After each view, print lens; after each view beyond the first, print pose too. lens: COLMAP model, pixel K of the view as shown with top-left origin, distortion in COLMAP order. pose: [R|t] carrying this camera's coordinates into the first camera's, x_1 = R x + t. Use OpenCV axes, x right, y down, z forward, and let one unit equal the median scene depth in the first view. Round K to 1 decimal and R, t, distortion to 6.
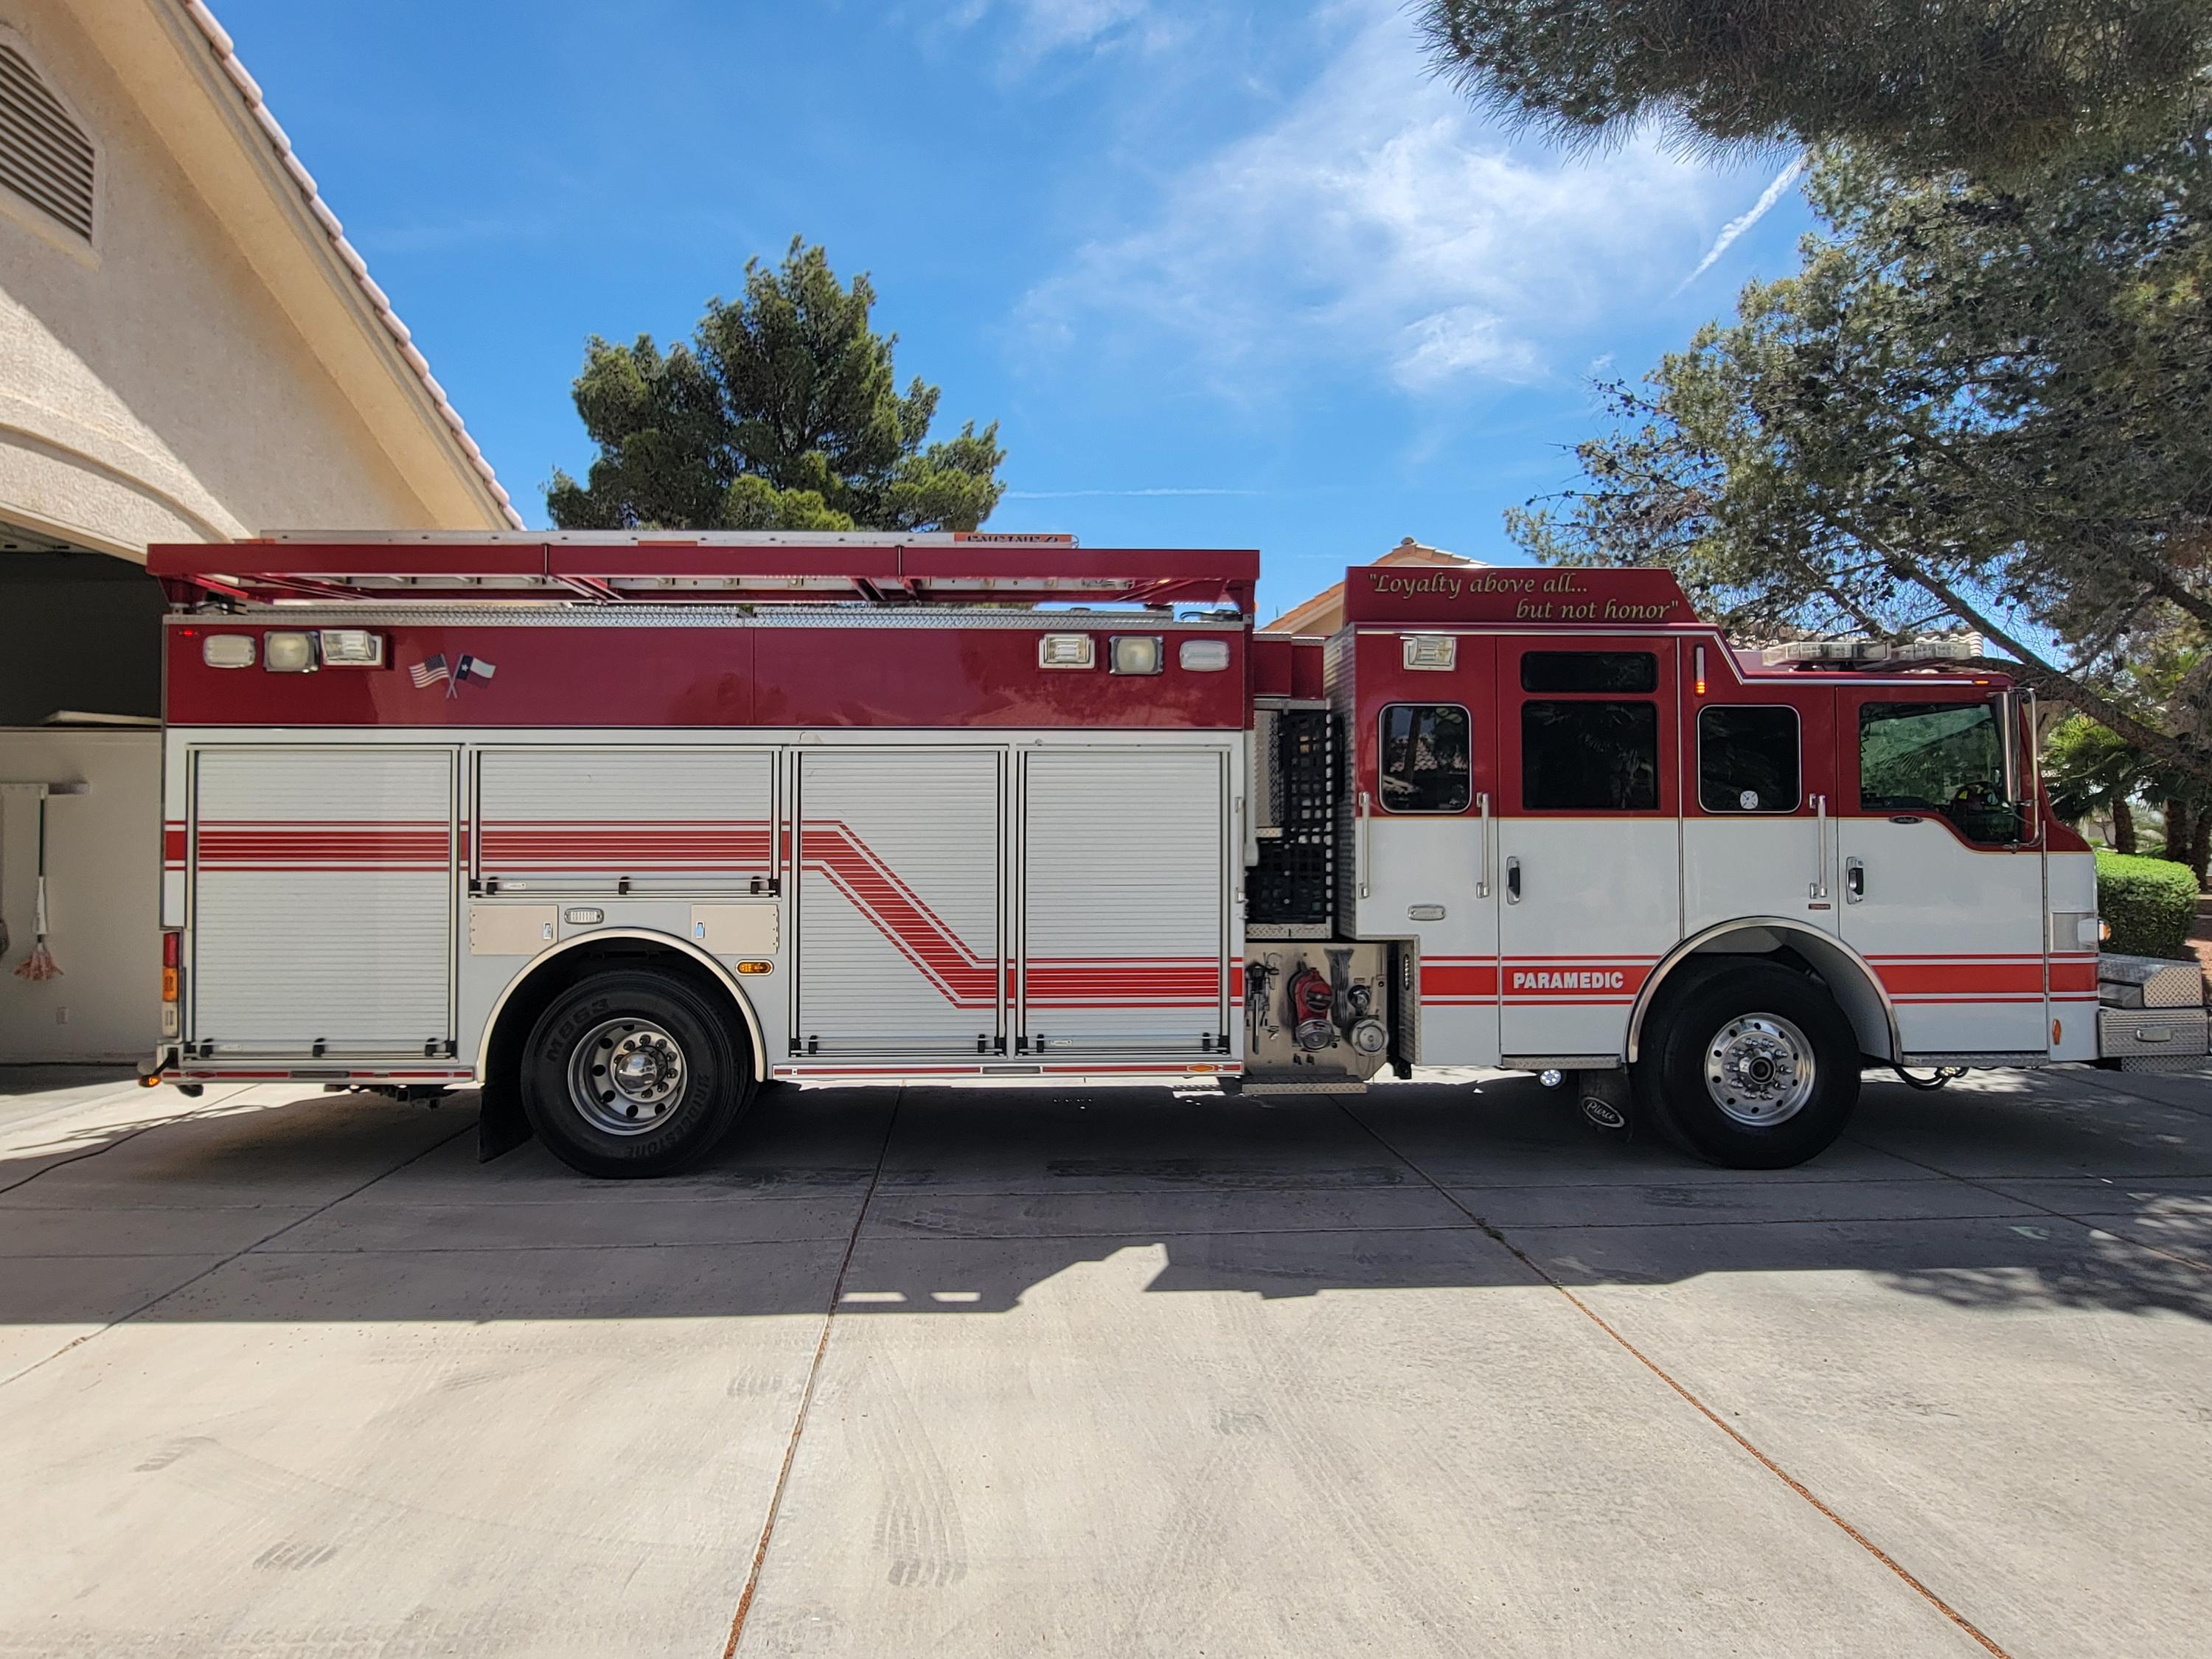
lens RADIAL K [[1237.9, 0, 1107.4], [0, 1237.9, 819.1], [0, 0, 1]] dist [-0.007933, 0.000261]
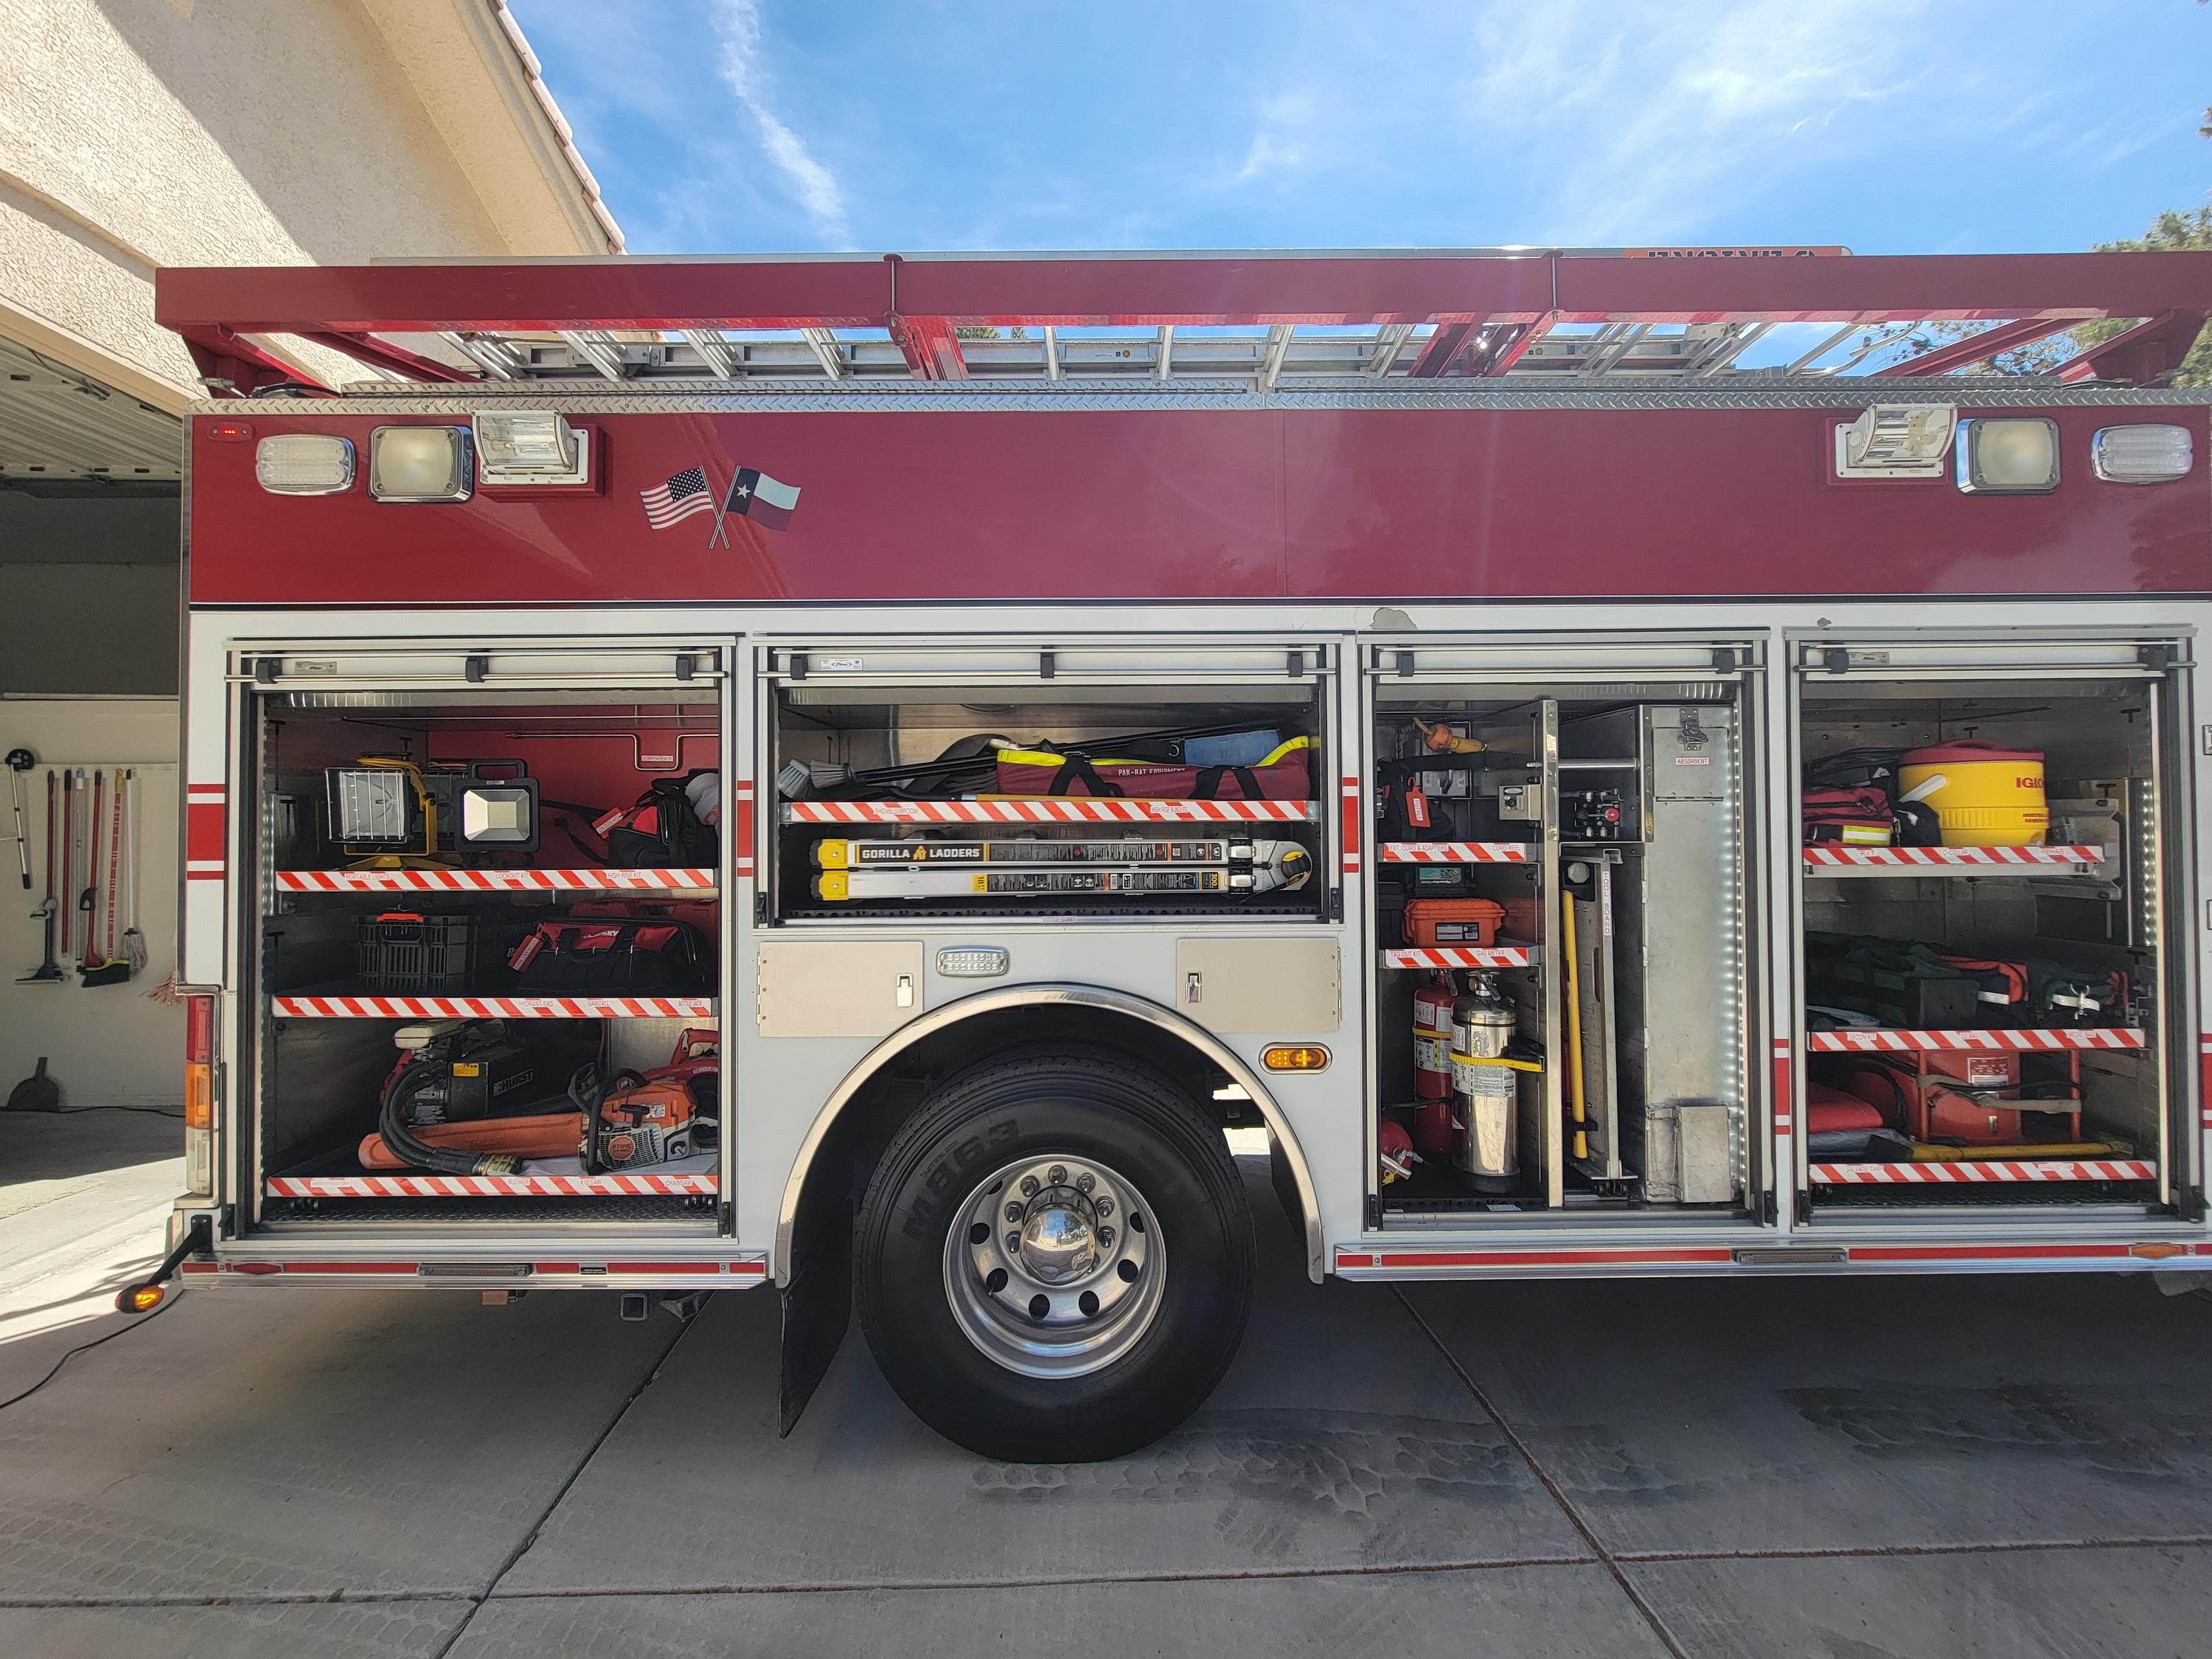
lens RADIAL K [[923.0, 0, 1098.9], [0, 923.0, 814.8], [0, 0, 1]] dist [-0.003679, -0.000483]
pose [[0.999432, -0.007042, -0.032963, -0.348973], [0.006964, 0.999973, -0.002506, 0.017297], [0.032980, 0.002275, 0.999453, 0.598429]]
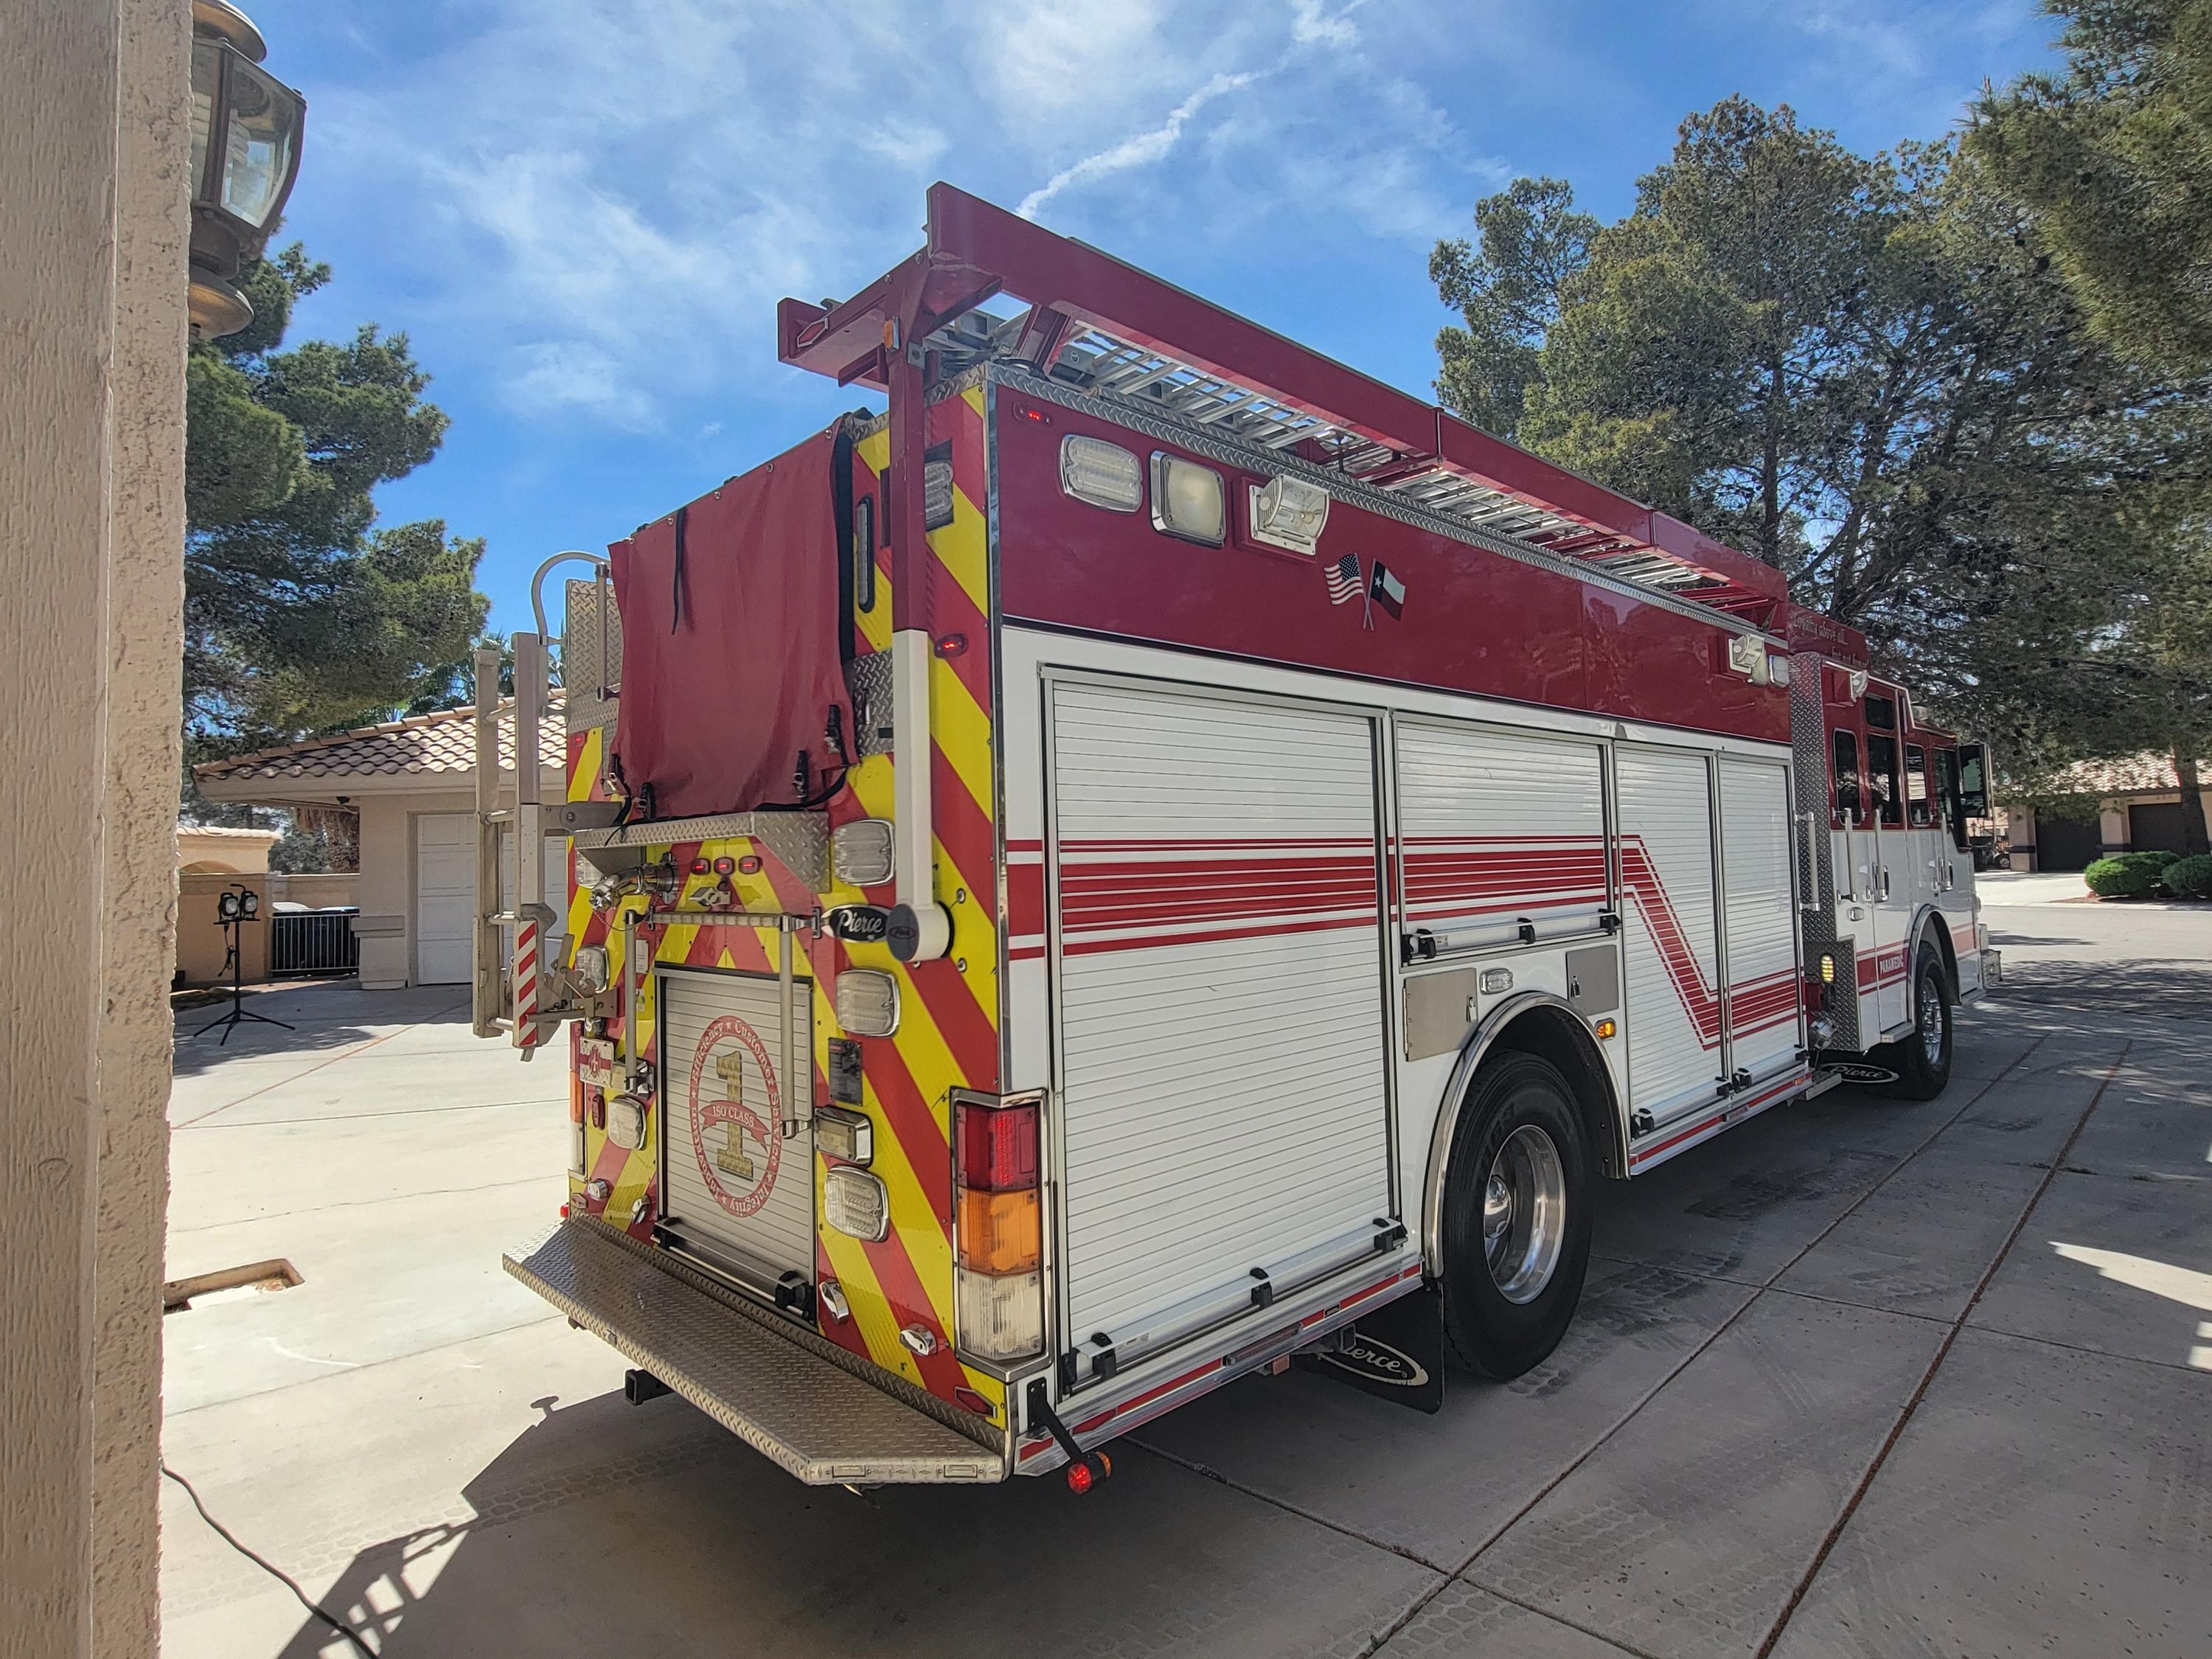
lens RADIAL K [[1187.8, 0, 1116.0], [0, 1187.8, 800.2], [0, 0, 1]] dist [-0.015766, 0.000638]
pose [[0.739718, 0.016310, 0.672719, -0.978085], [0.015122, 0.999051, -0.040850, 0.004469], [-0.672747, 0.040390, 0.738769, 0.651145]]
